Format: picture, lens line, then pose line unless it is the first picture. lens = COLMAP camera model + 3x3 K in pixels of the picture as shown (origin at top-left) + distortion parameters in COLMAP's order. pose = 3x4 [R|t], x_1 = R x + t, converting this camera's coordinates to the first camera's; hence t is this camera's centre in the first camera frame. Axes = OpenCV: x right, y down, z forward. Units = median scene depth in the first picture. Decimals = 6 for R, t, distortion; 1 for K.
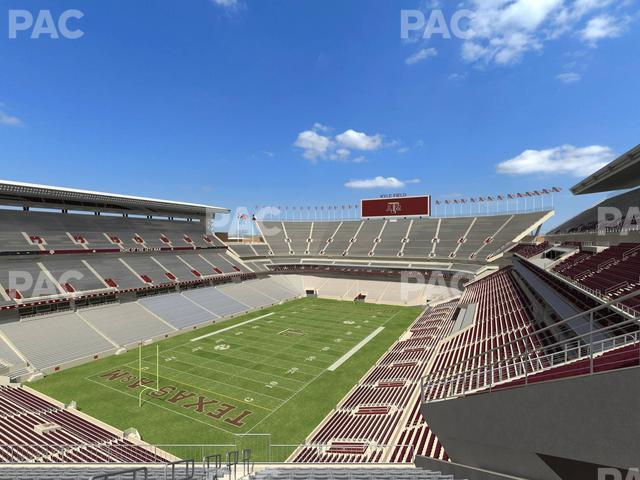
lens RADIAL K [[320.3, 0, 319.9], [0, 320.3, 240.0], [0, 0, 1]] dist [-0.000042, 0.000234]
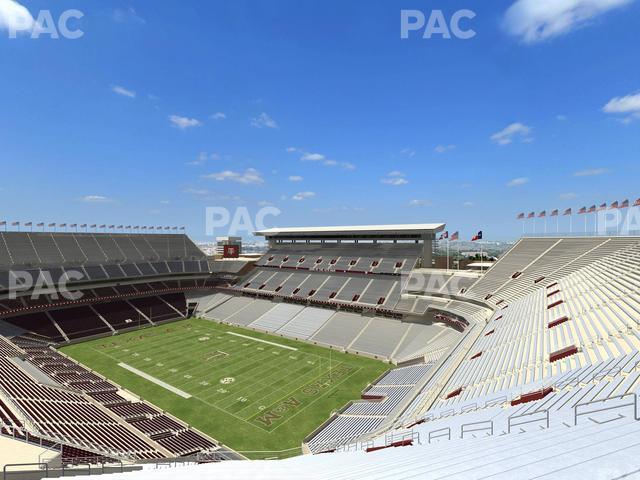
lens RADIAL K [[320.3, 0, 320.2], [0, 320.3, 239.7], [0, 0, 1]] dist [-0.000042, 0.000234]
pose [[-0.124011, -0.000590, -0.992281, 0.802578], [-0.000092, 1.000000, -0.000584, -0.098501], [0.992281, 0.000019, -0.124011, 1.212269]]
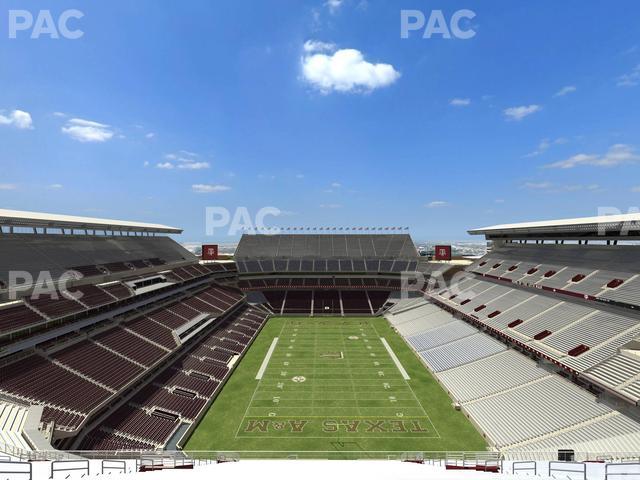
lens RADIAL K [[320.3, 0, 319.7], [0, 320.3, 240.0], [0, 0, 1]] dist [-0.000042, 0.000234]
pose [[-0.885210, 0.000260, -0.465191, 0.392186], [0.000160, 1.000000, 0.000256, -0.098069], [0.465191, 0.000152, -0.885210, 1.598499]]
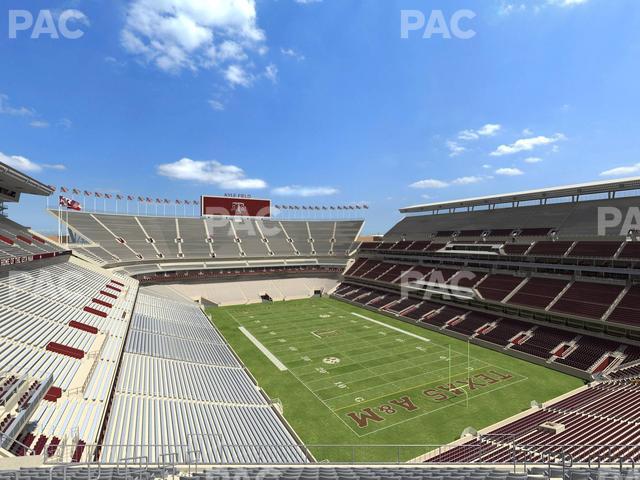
lens RADIAL K [[320.3, 0, 319.9], [0, 320.3, 240.3], [0, 0, 1]] dist [-0.000042, 0.000234]
pose [[0.561895, -0.000788, 0.827208, -0.735228], [0.000172, 1.000000, 0.000836, -0.000089], [-0.827209, -0.000327, 0.561895, 0.365080]]
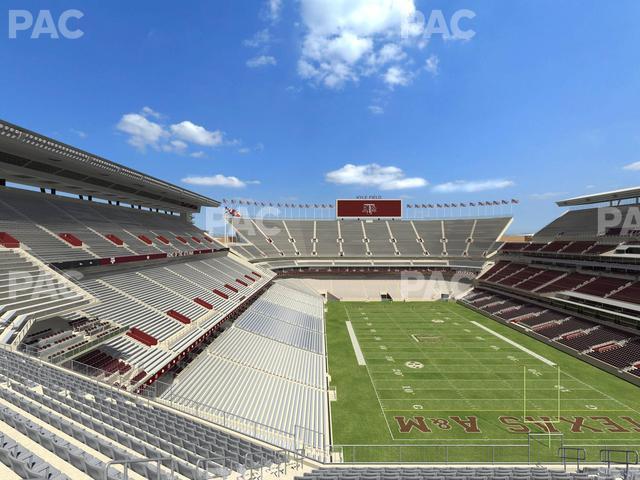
lens RADIAL K [[320.3, 0, 319.8], [0, 320.3, 240.2], [0, 0, 1]] dist [-0.000042, 0.000234]
pose [[0.883786, -0.000239, 0.467892, -0.646123], [0.000073, 1.000000, 0.000374, -0.000072], [-0.467892, -0.000296, 0.883786, 0.249593]]
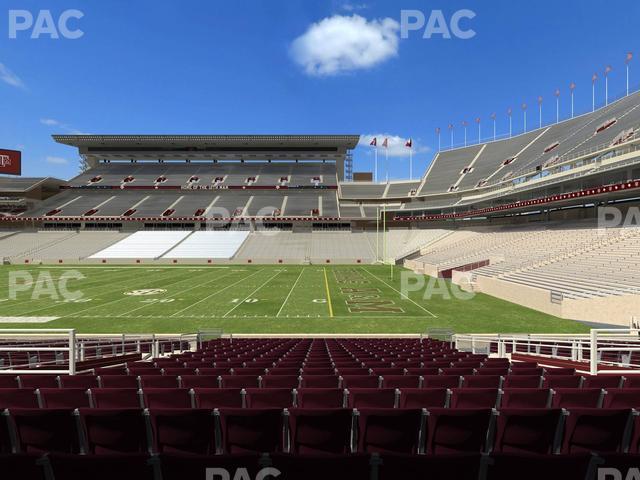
lens RADIAL K [[320.3, 0, 320.3], [0, 320.3, 239.3], [0, 0, 1]] dist [-0.000042, 0.000234]
pose [[0.468708, -0.001947, -0.883351, 0.405442], [-0.000032, 0.999998, -0.002221, 0.186216], [0.883353, 0.001069, 0.468707, 0.905945]]
